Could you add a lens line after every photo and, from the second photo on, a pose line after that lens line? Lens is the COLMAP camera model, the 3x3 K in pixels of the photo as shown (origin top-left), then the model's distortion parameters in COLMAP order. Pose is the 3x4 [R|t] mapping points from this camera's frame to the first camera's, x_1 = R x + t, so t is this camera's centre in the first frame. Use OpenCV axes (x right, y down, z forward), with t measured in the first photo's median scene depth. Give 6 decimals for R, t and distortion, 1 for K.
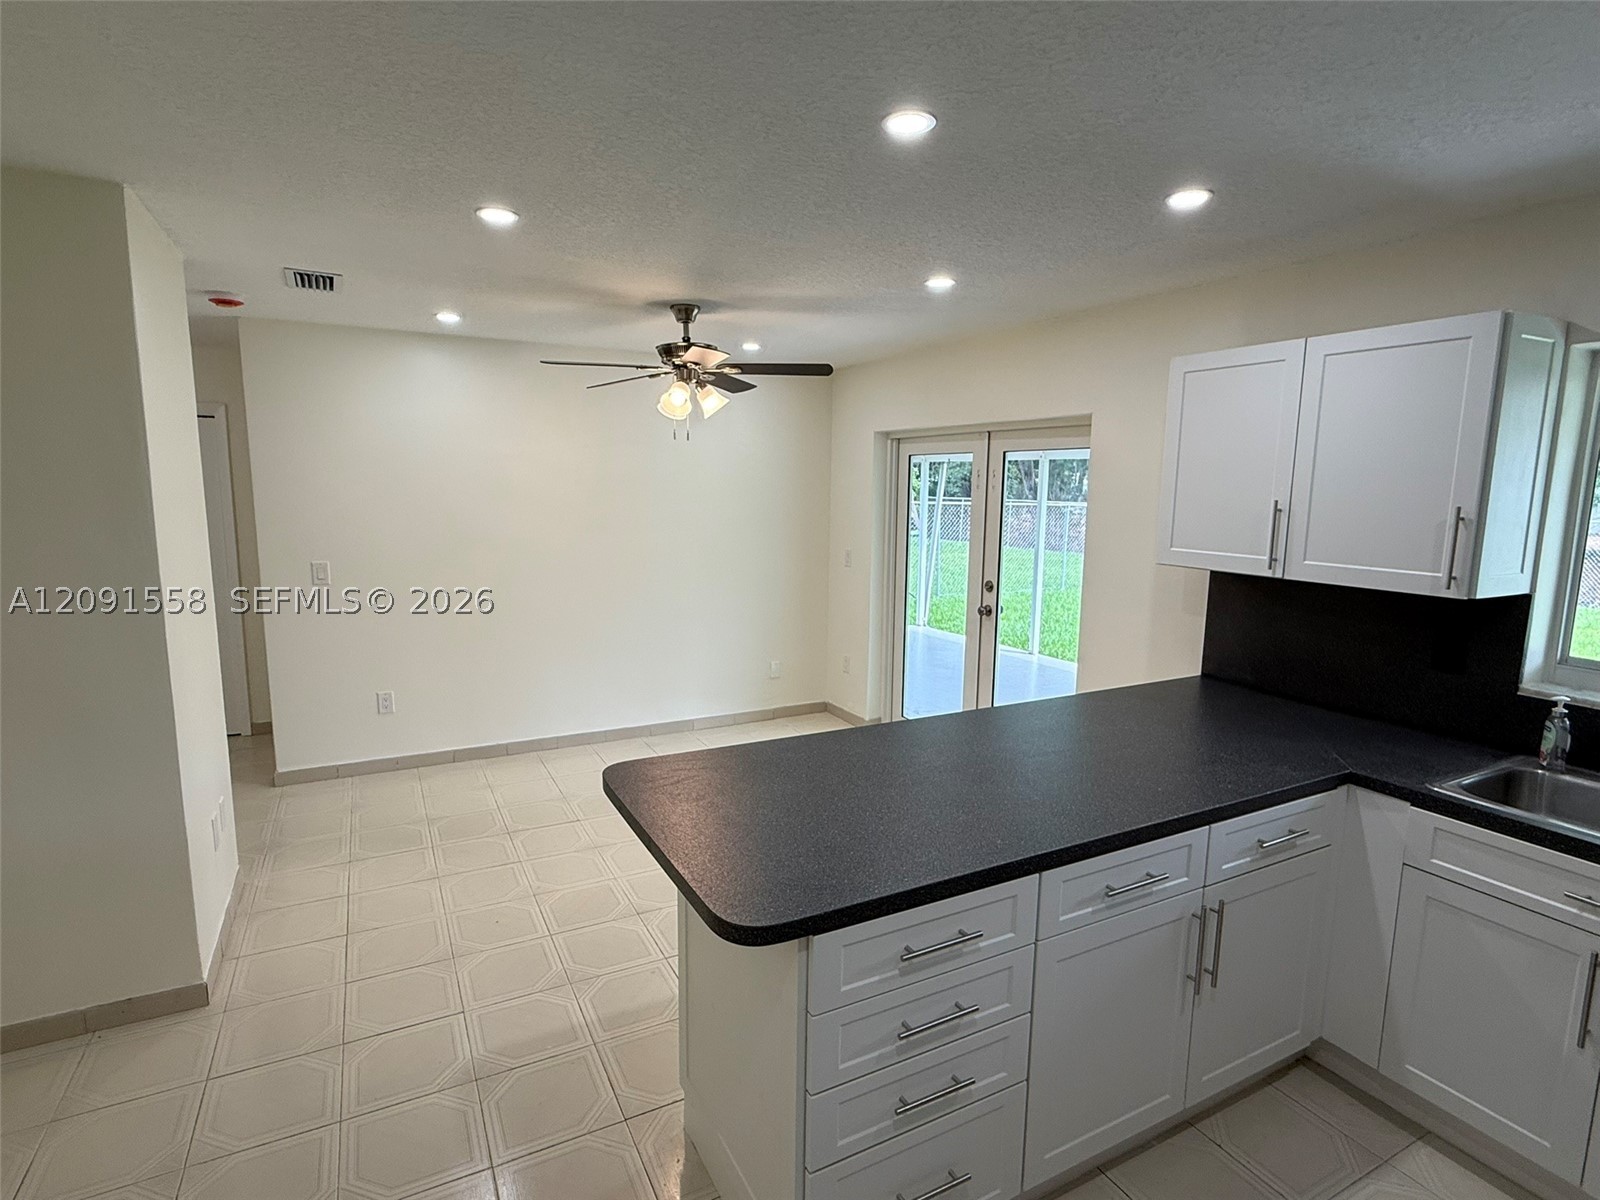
lens RADIAL K [[824.9, 0, 801.2], [0, 824.9, 596.6], [0, 0, 1]] dist [-0.001216, 0.000773]
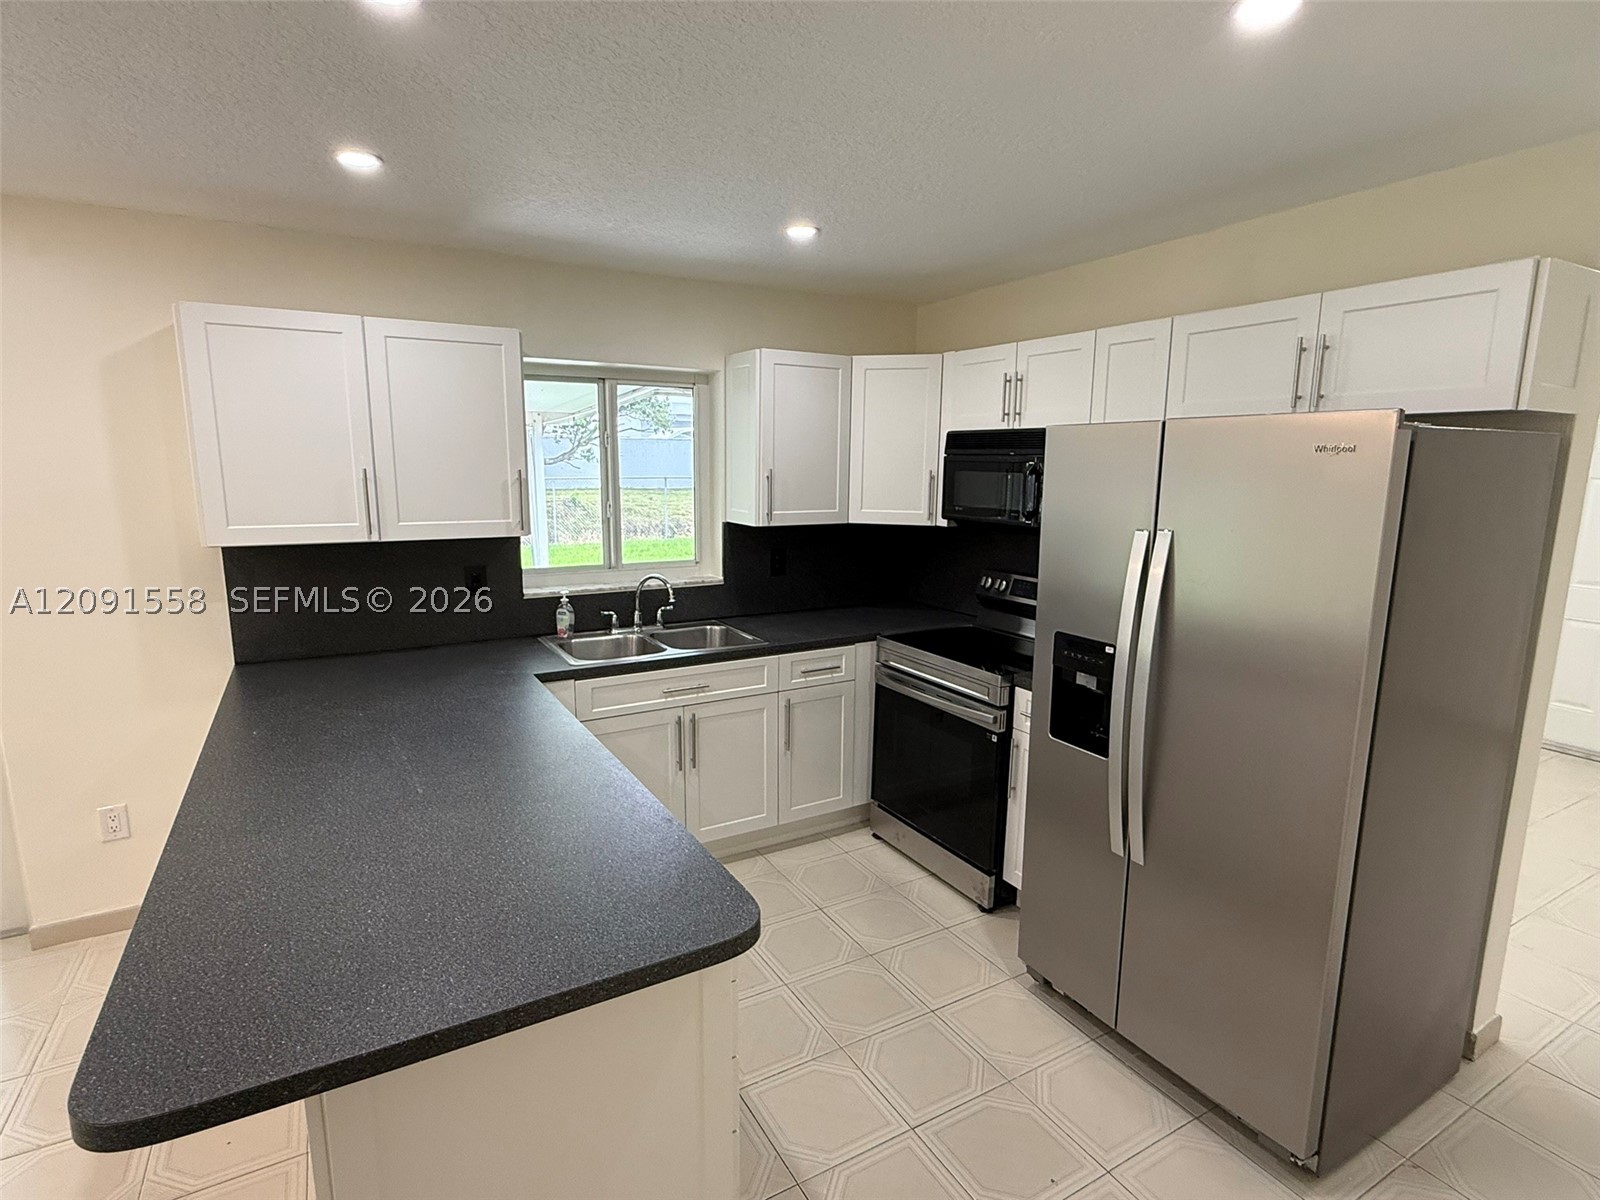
lens RADIAL K [[824.9, 0, 807.4], [0, 824.9, 609.3], [0, 0, 1]] dist [-0.001216, 0.000773]
pose [[-0.051948, -0.184688, 0.981423, -0.541744], [0.127995, 0.973414, 0.189956, -0.071144], [-0.990413, 0.135485, -0.026928, 0.505299]]
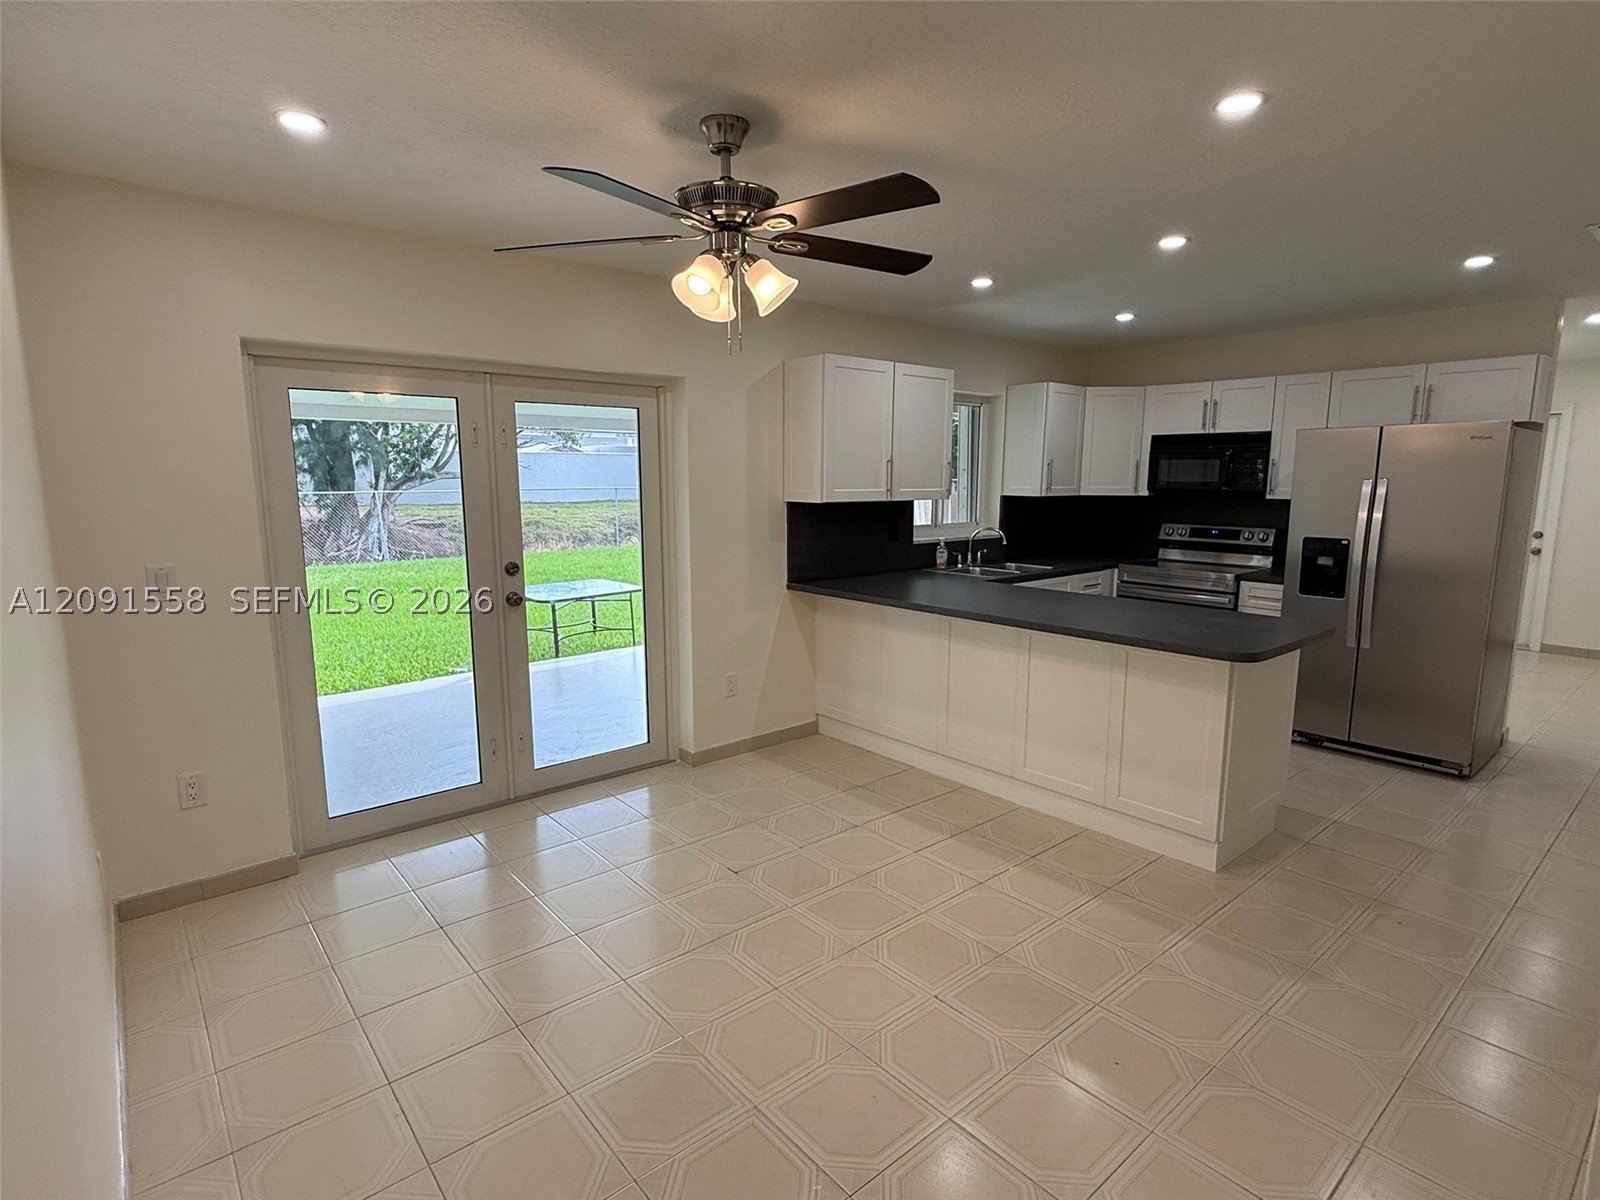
lens RADIAL K [[824.9, 0, 791.5], [0, 824.9, 613.3], [0, 0, 1]] dist [-0.001216, 0.000773]
pose [[-0.232580, -0.165087, 0.958464, -1.113473], [0.129762, 0.971411, 0.198805, -0.170874], [-0.963882, 0.170610, -0.204508, 1.662403]]
